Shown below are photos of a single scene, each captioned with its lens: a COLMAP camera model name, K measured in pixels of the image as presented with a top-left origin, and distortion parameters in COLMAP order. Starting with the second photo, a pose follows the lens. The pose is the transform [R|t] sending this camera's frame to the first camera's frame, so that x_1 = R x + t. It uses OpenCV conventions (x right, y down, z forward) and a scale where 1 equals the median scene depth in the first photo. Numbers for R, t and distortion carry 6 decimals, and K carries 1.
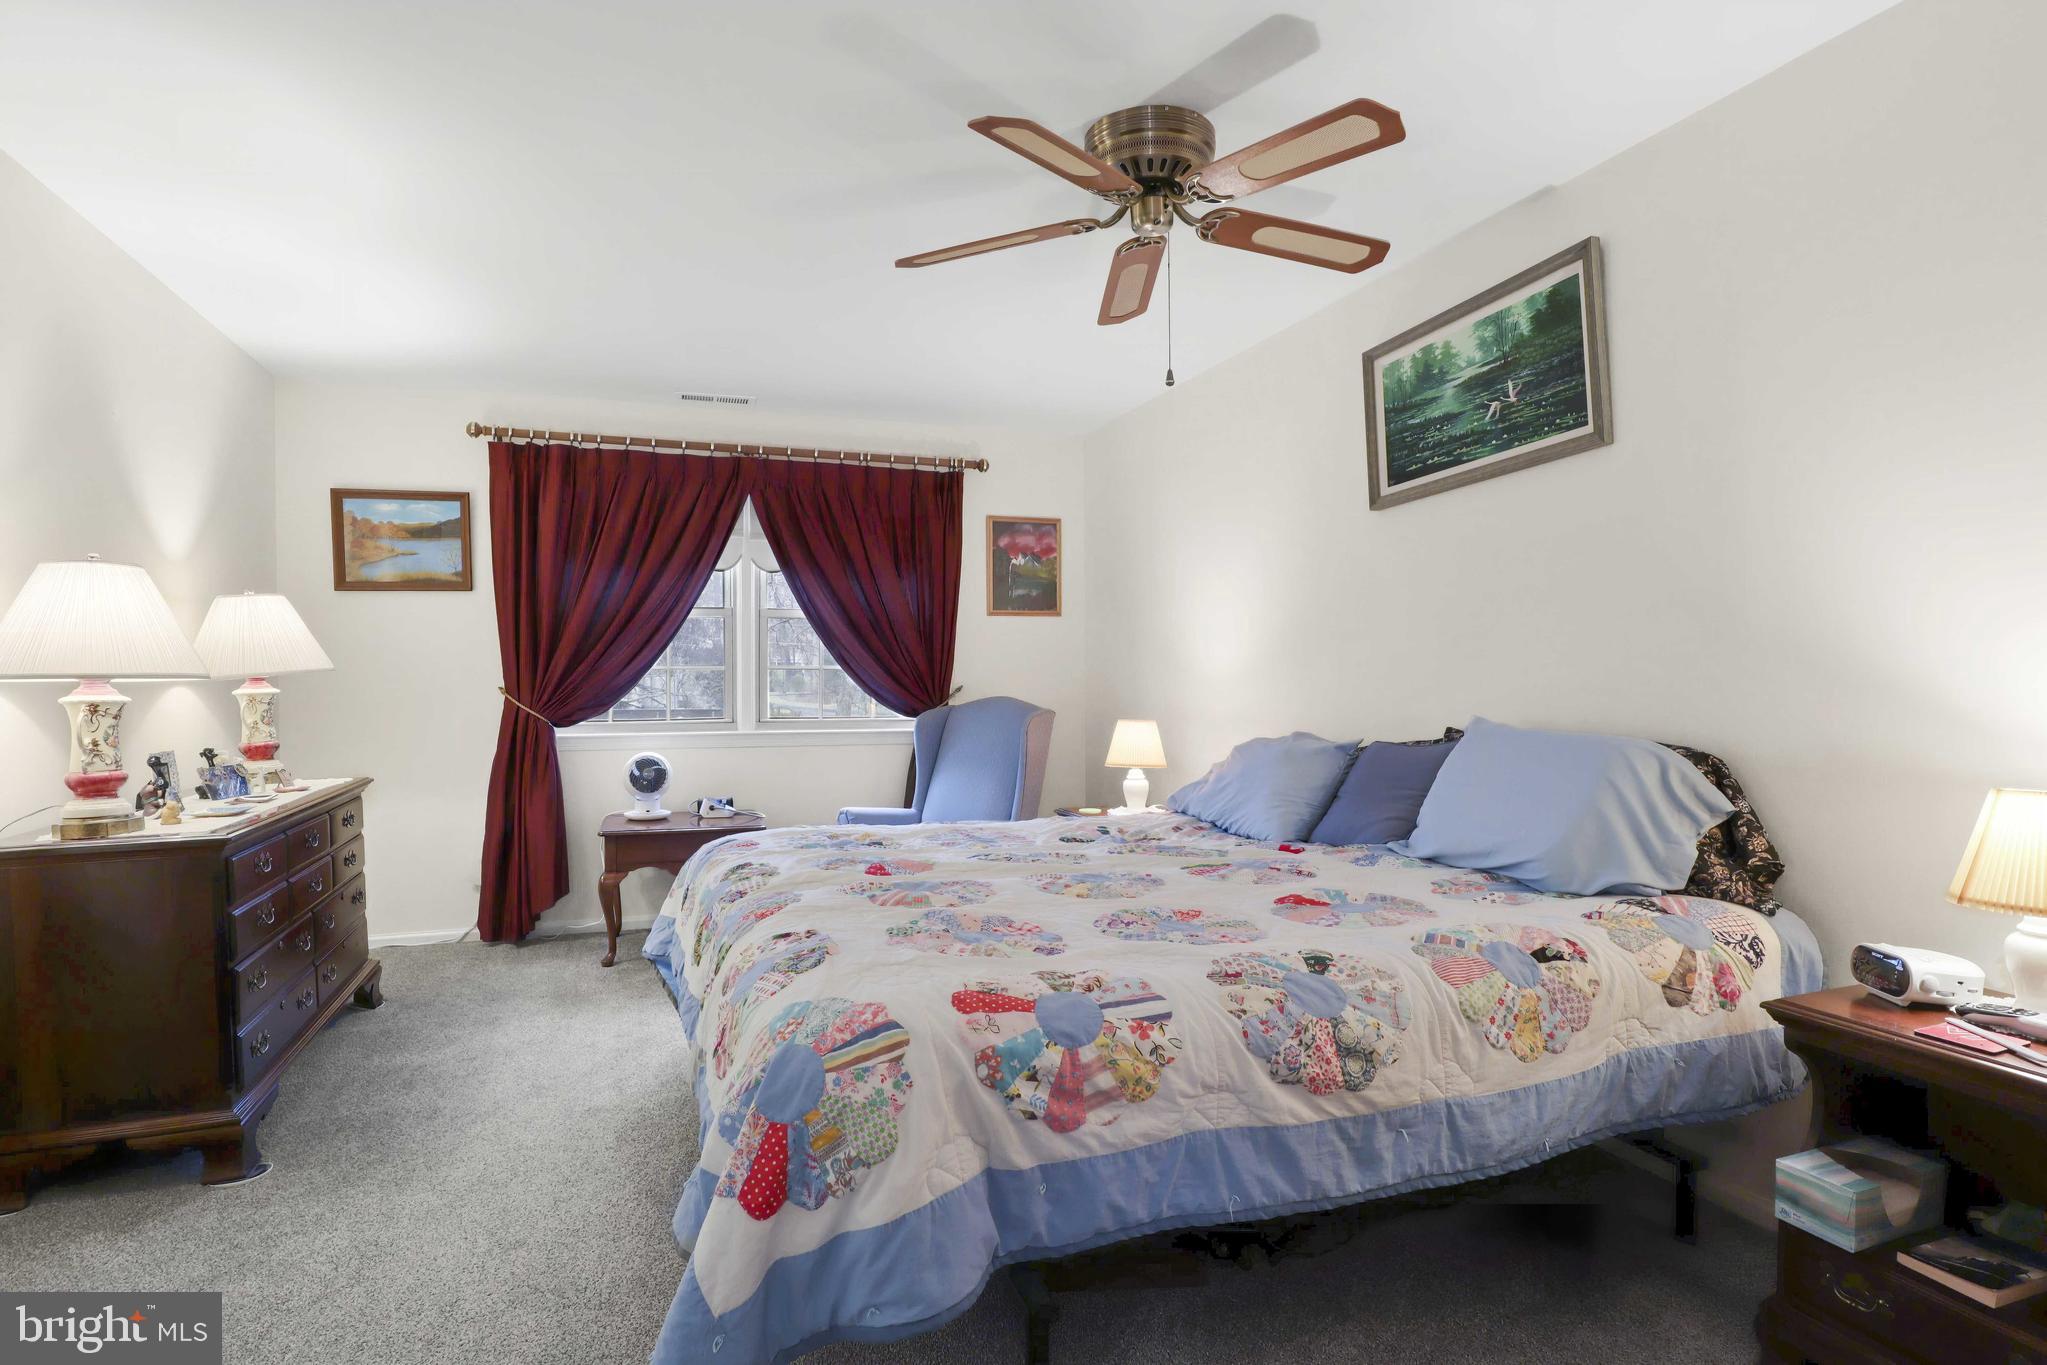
lens RADIAL K [[1046.7, 0, 1025.0], [0, 1046.7, 682.3], [0, 0, 1]] dist [-0.003746, -0.000291]
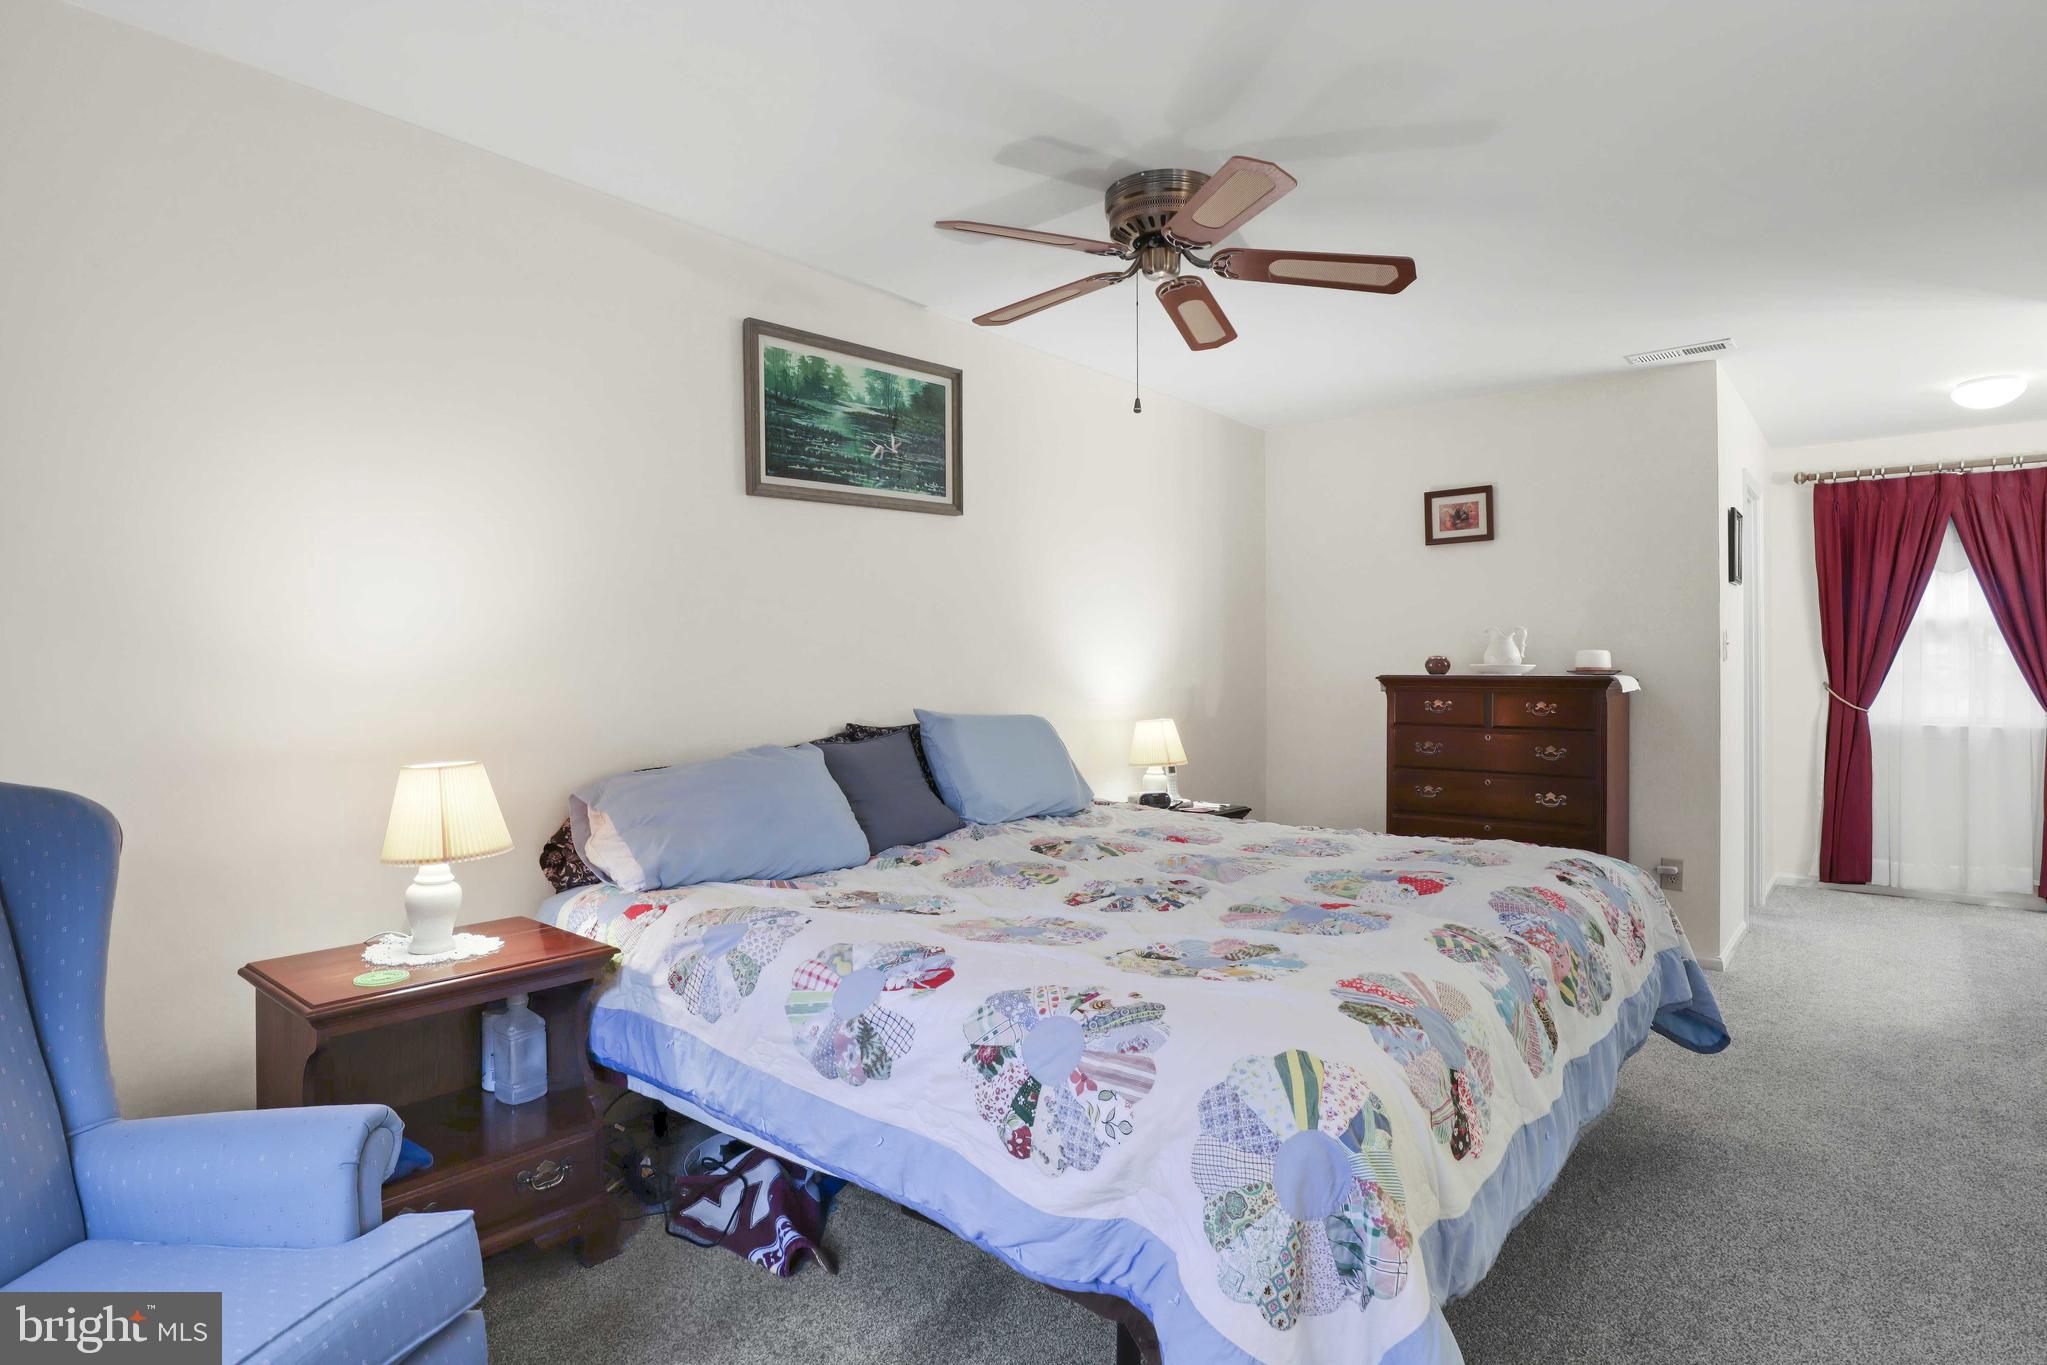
lens RADIAL K [[1046.7, 0, 1022.9], [0, 1046.7, 670.8], [0, 0, 1]] dist [-0.003746, -0.000291]
pose [[-0.500575, -0.006375, 0.865670, -0.629010], [0.009918, 0.999865, 0.013098, -0.023375], [-0.865636, 0.015143, -0.500444, 1.375982]]
